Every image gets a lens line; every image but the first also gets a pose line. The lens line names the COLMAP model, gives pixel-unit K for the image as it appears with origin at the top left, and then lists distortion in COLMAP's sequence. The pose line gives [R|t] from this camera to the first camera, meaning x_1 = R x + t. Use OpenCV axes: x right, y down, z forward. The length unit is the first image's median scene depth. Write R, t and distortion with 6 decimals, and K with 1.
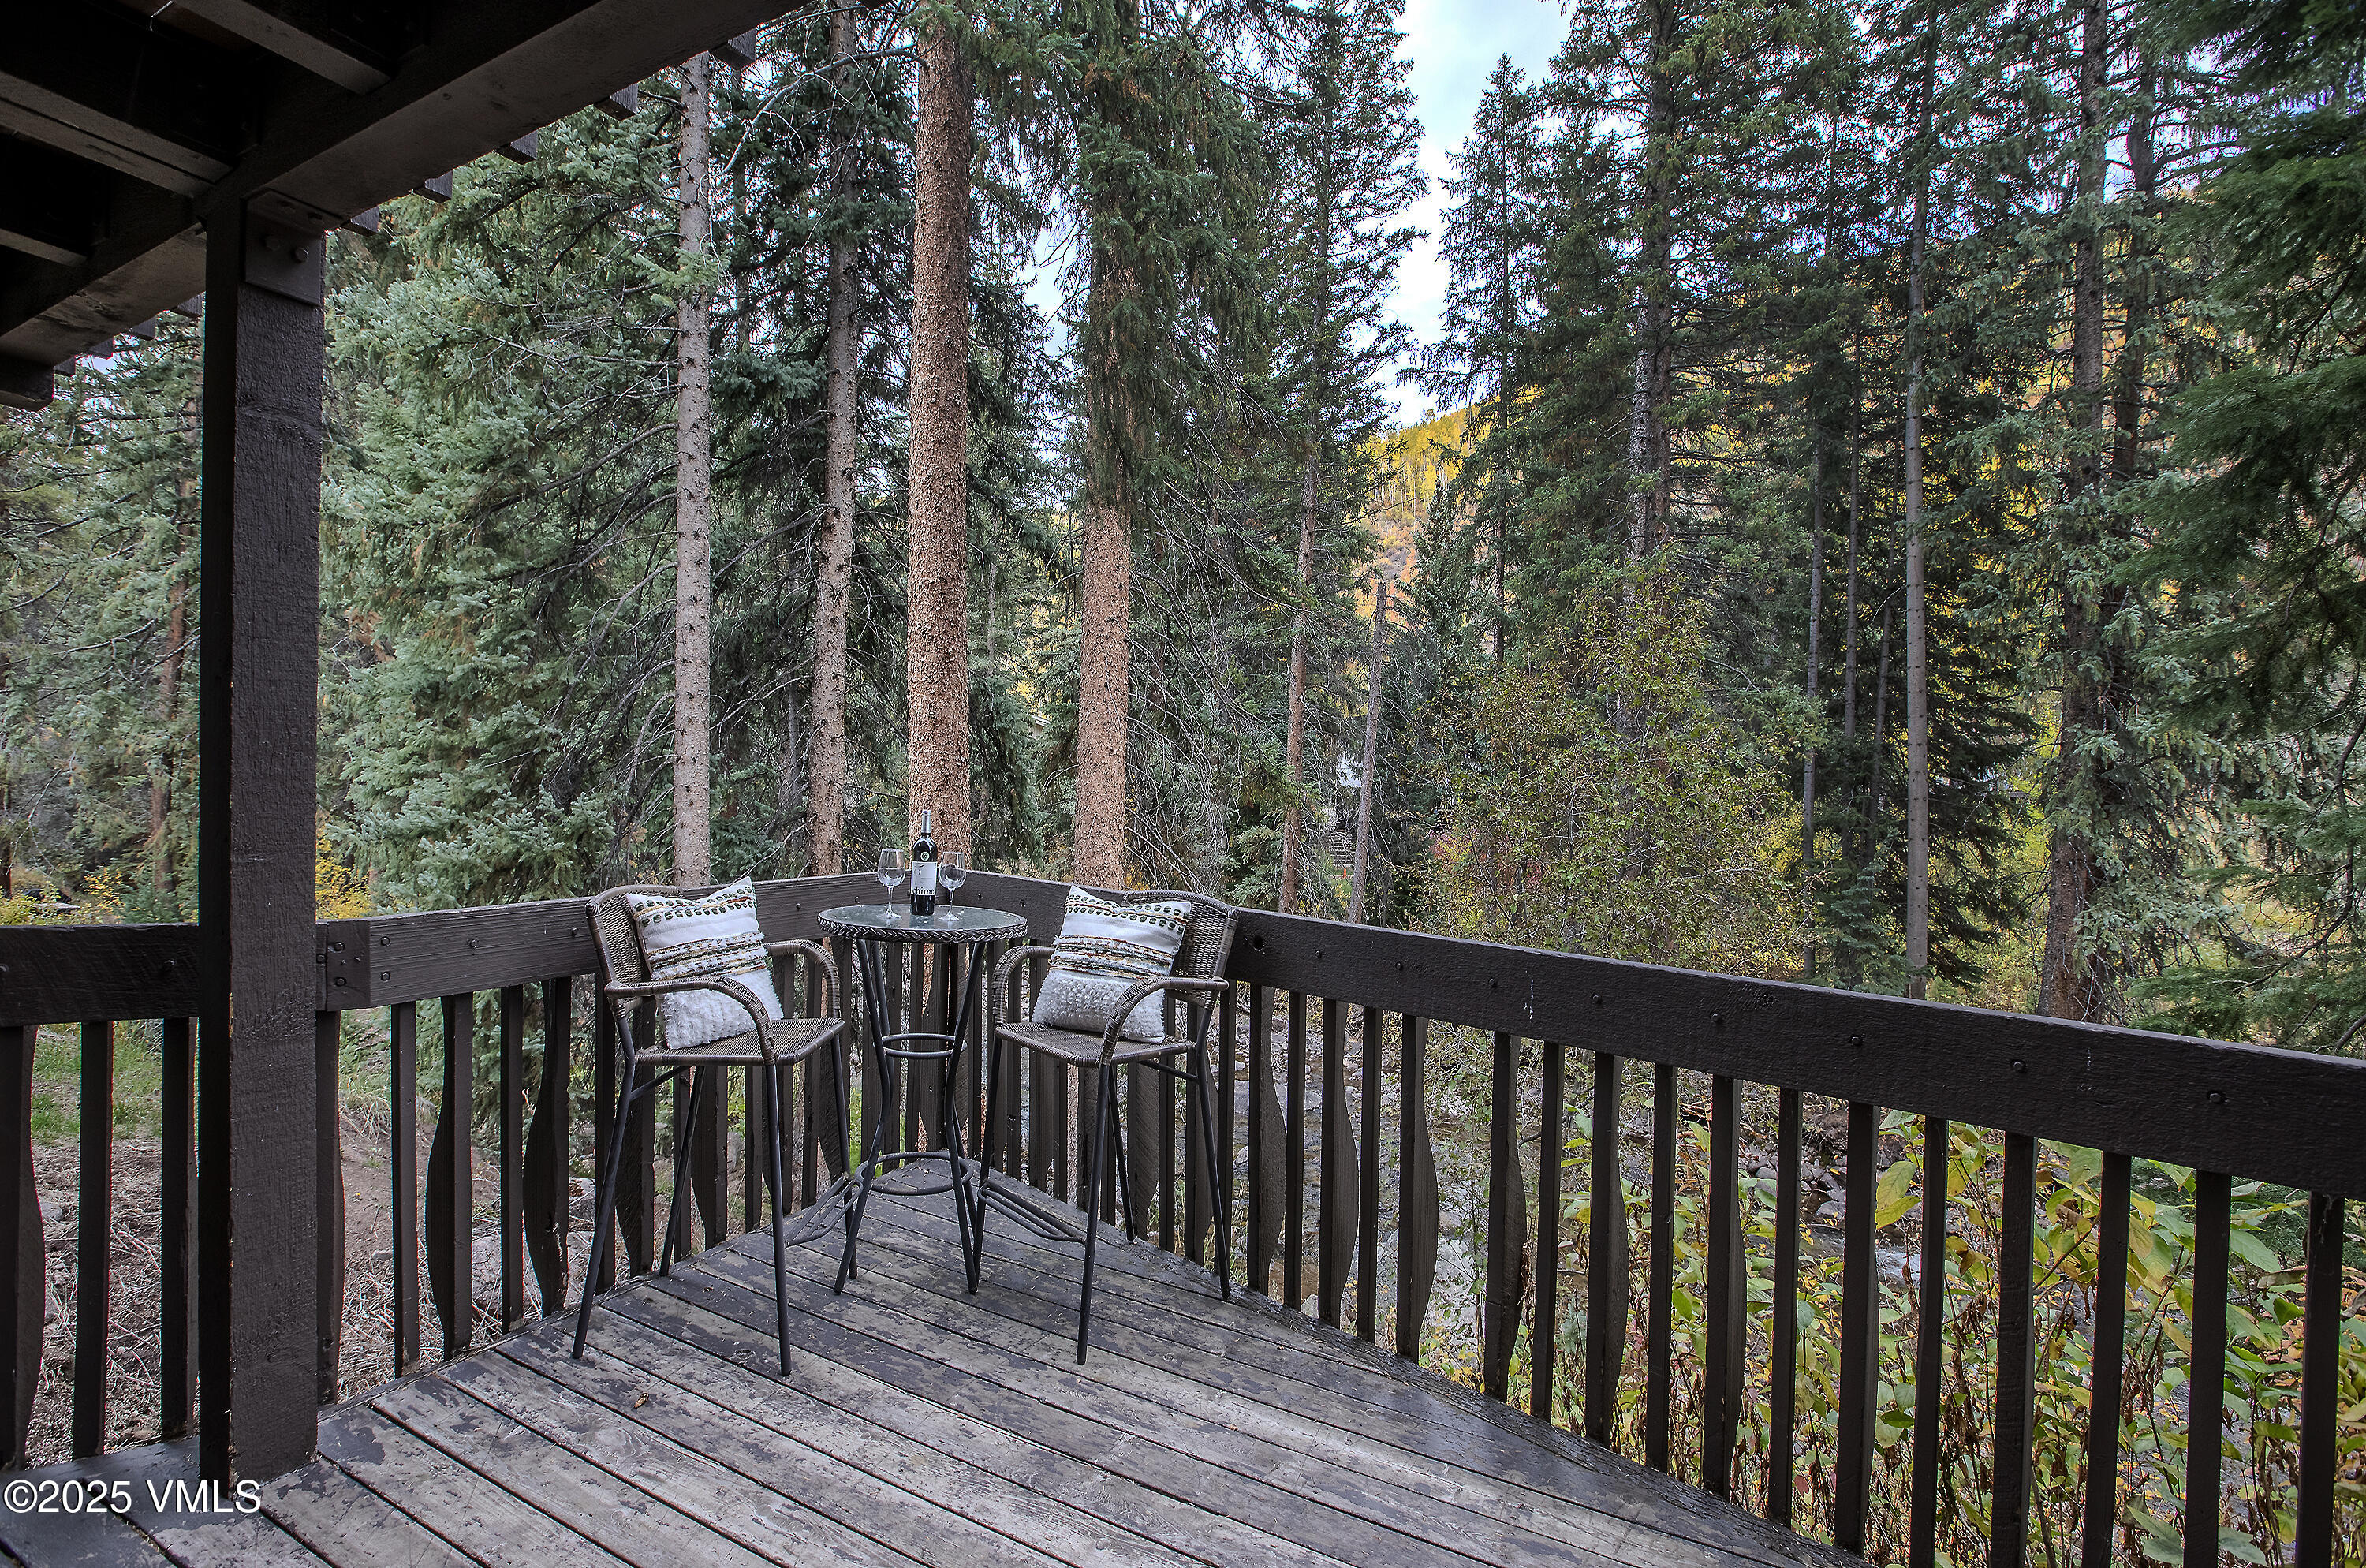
lens RADIAL K [[1100.0, 0, 1183.5], [0, 1100.0, 792.8], [0, 0, 1]] dist [-0.059790, 0.026464]
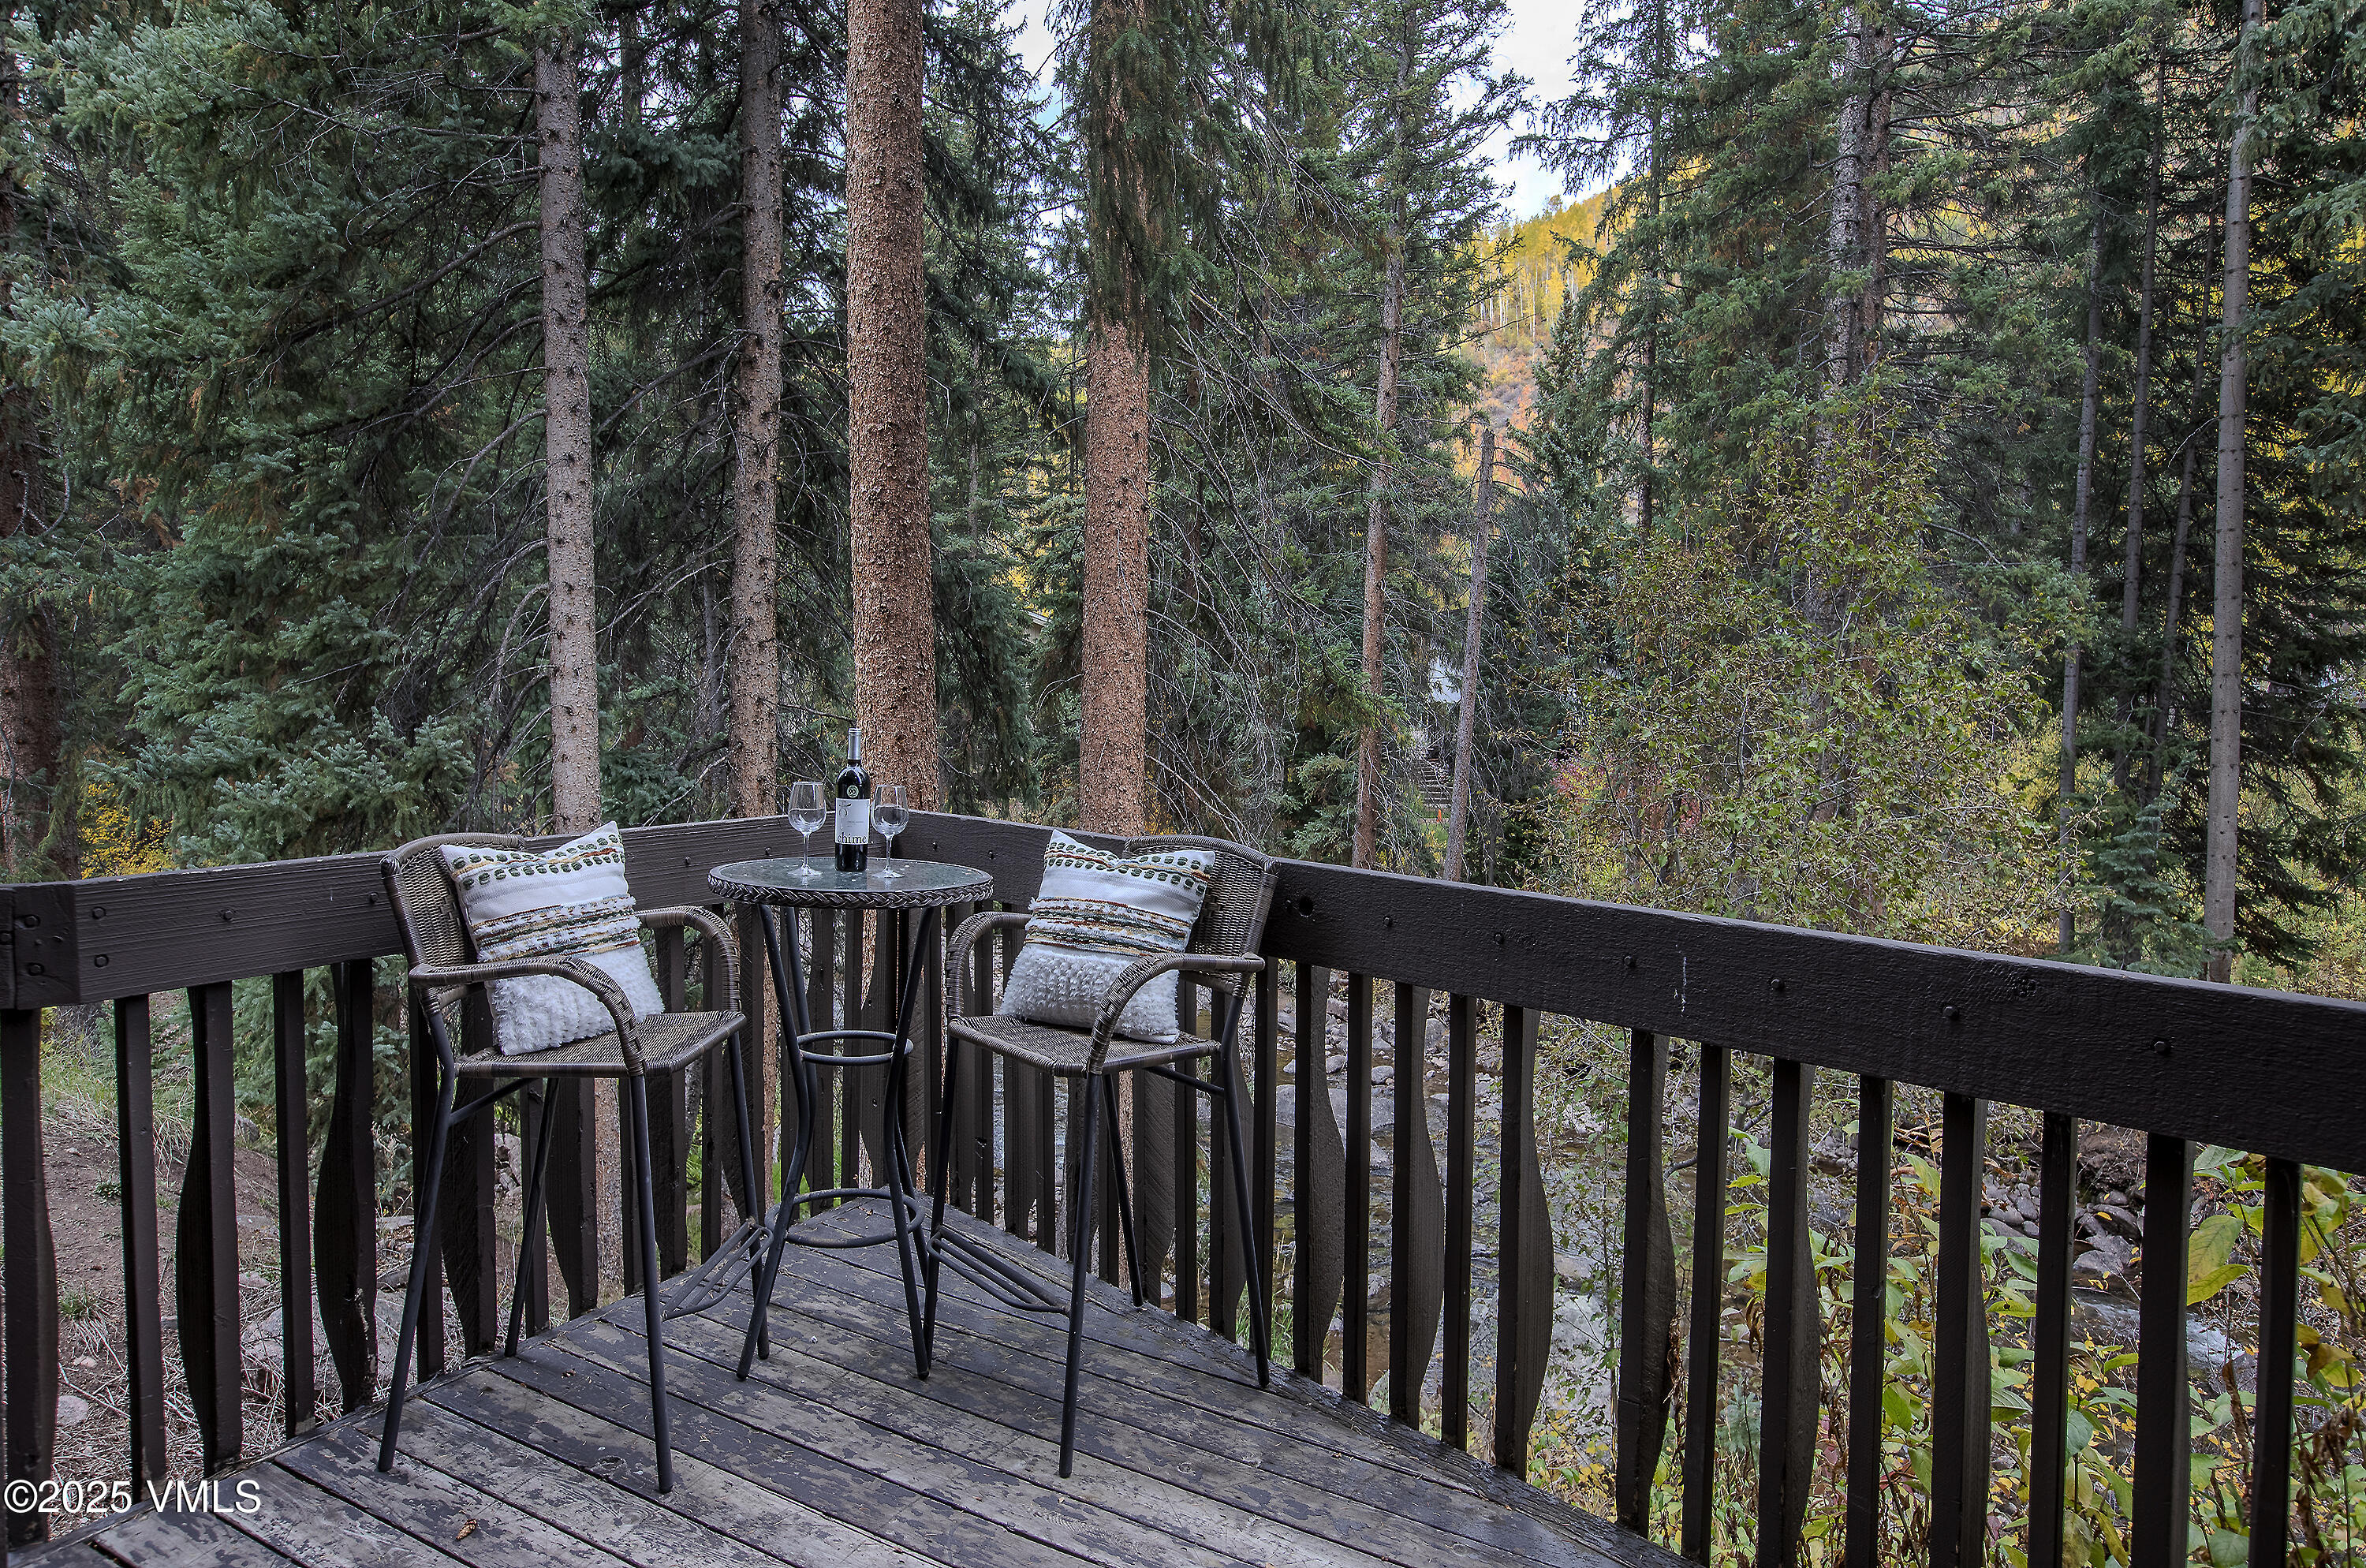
lens RADIAL K [[1425.9, 0, 1183.0], [0, 1425.9, 784.0], [0, 0, 1]] dist [-0.031281, 0.030913]
pose [[0.999413, -0.006861, -0.033556, 0.004841], [0.008517, 0.998740, 0.049457, 0.001969], [0.033174, -0.049713, 0.998212, 0.014032]]
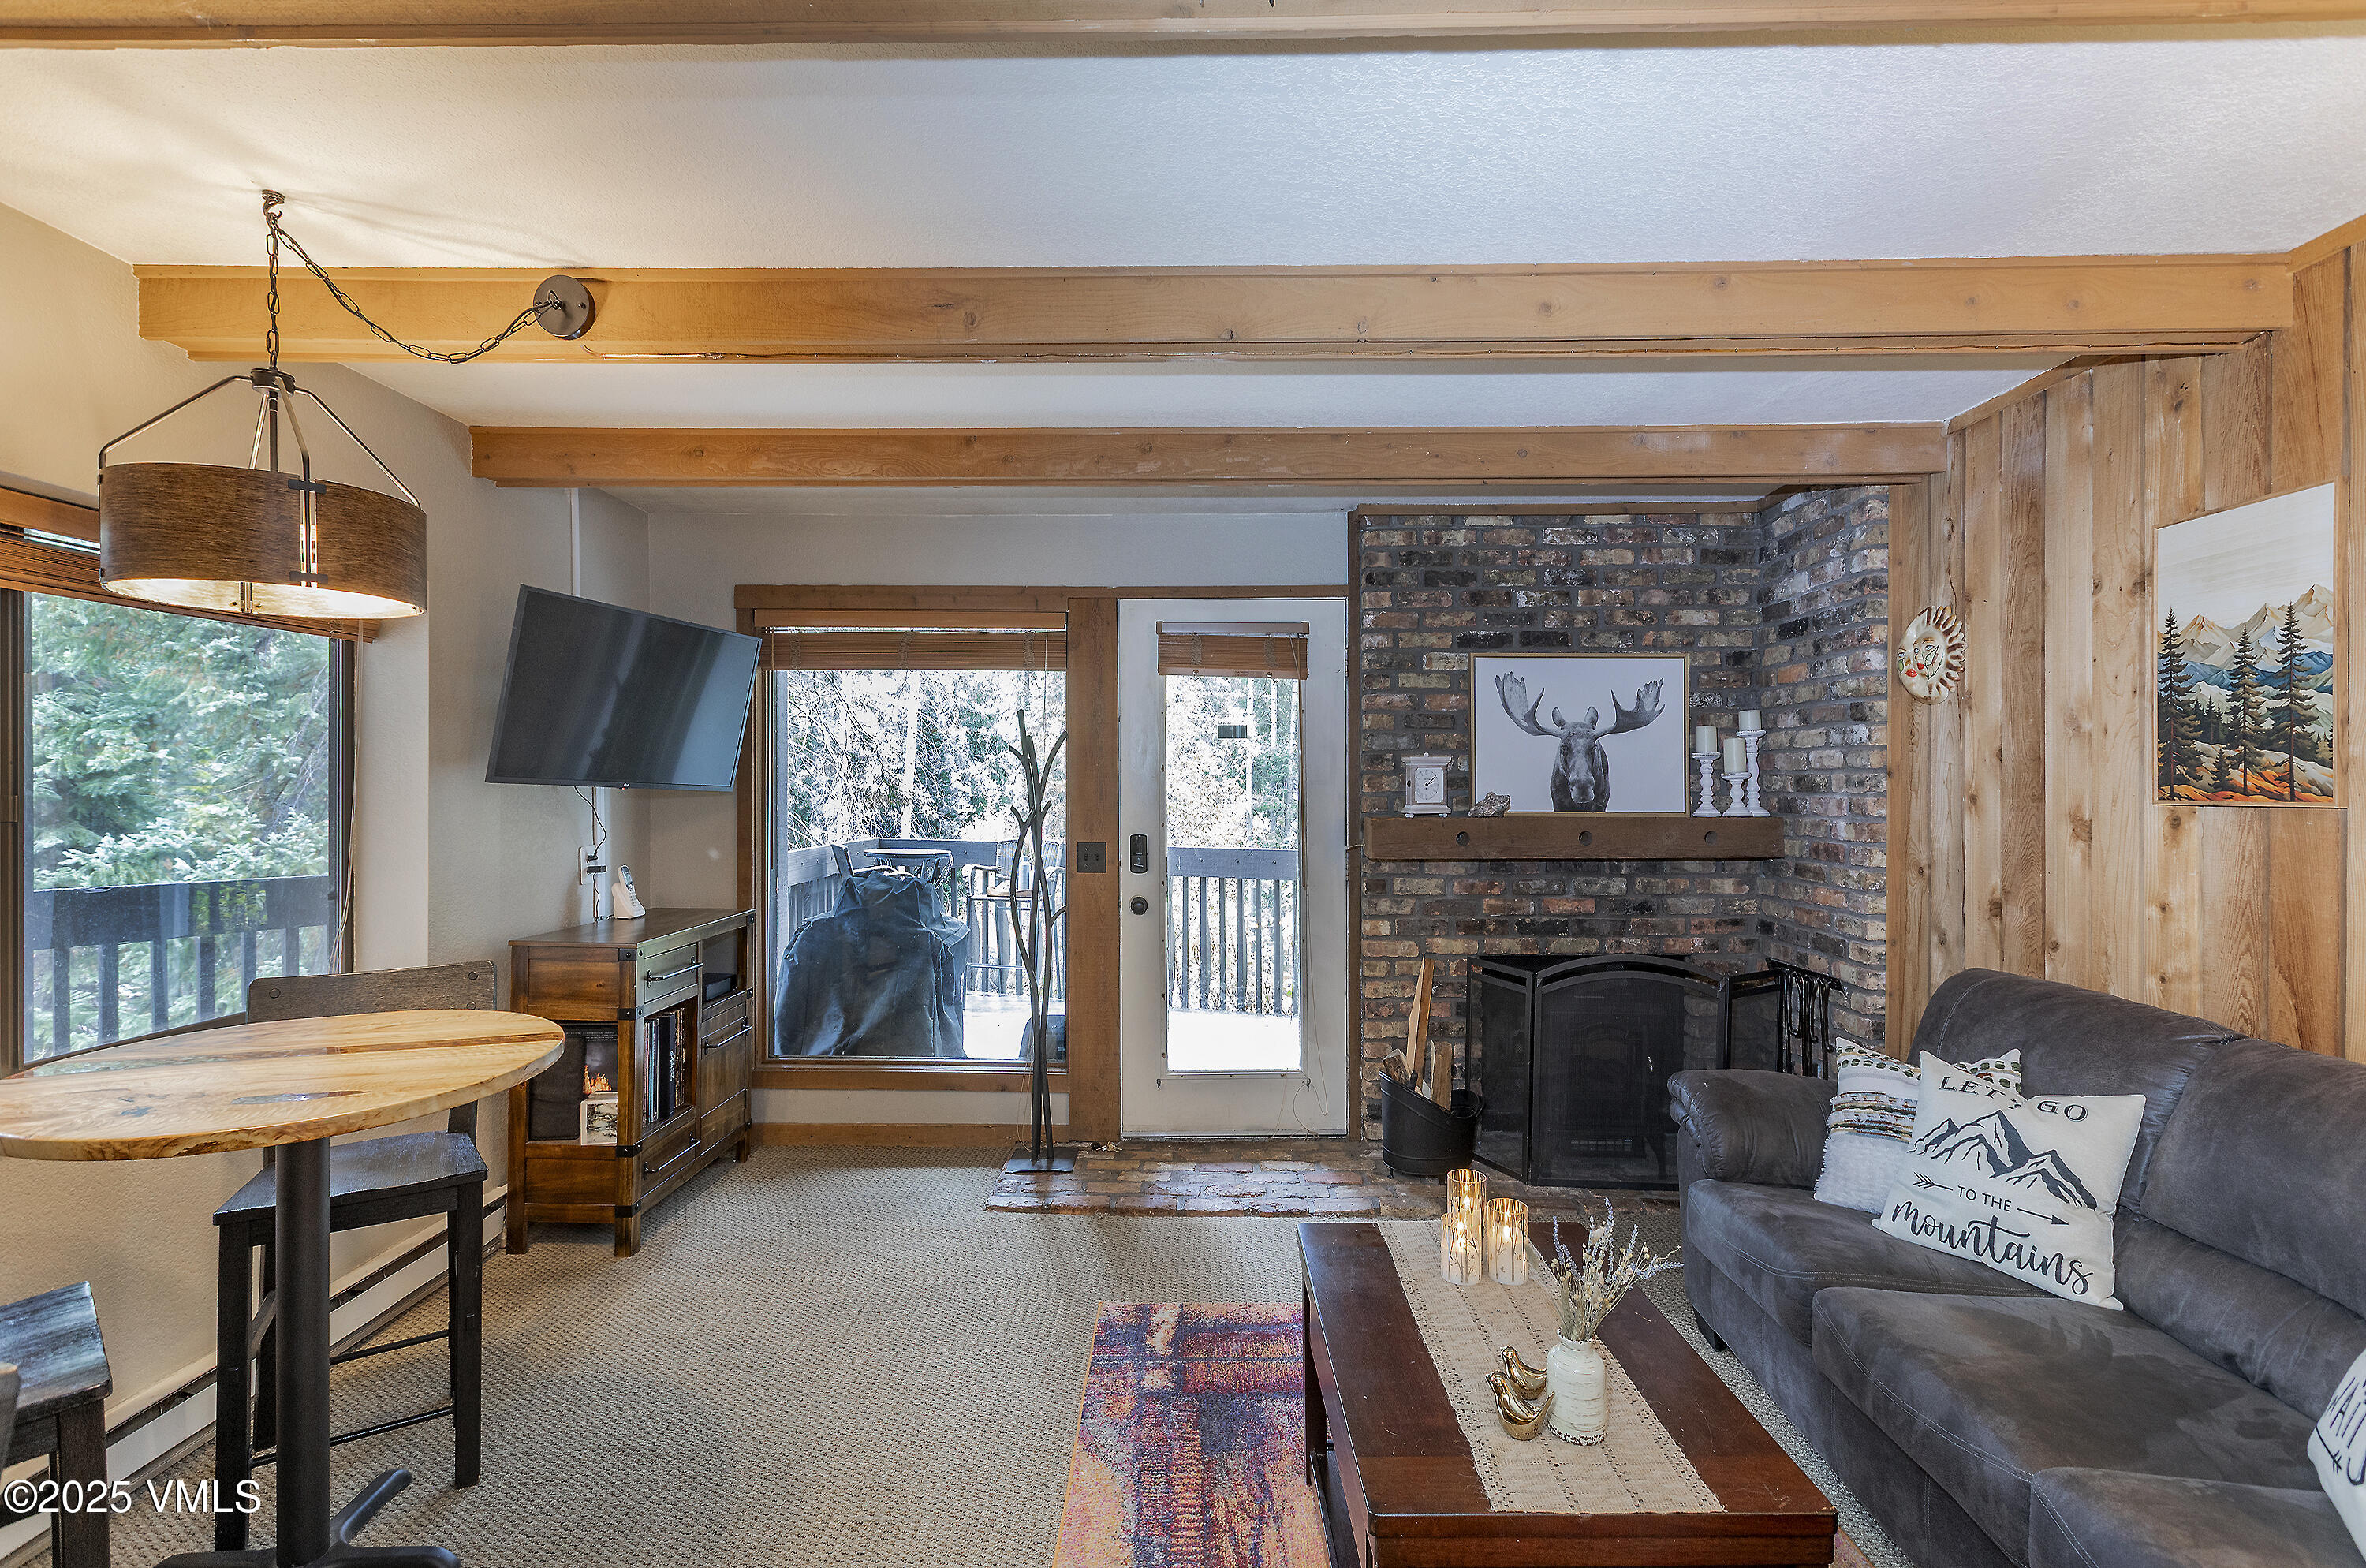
lens RADIAL K [[1063.1, 0, 1187.3], [0, 1063.1, 798.0], [0, 0, 1]] dist [-0.011153, 0.012560]
pose [[0.891413, -0.014069, 0.452974, -0.204101], [0.011013, 0.999895, 0.009384, -0.002428], [-0.453059, -0.003377, 0.891474, -0.334302]]
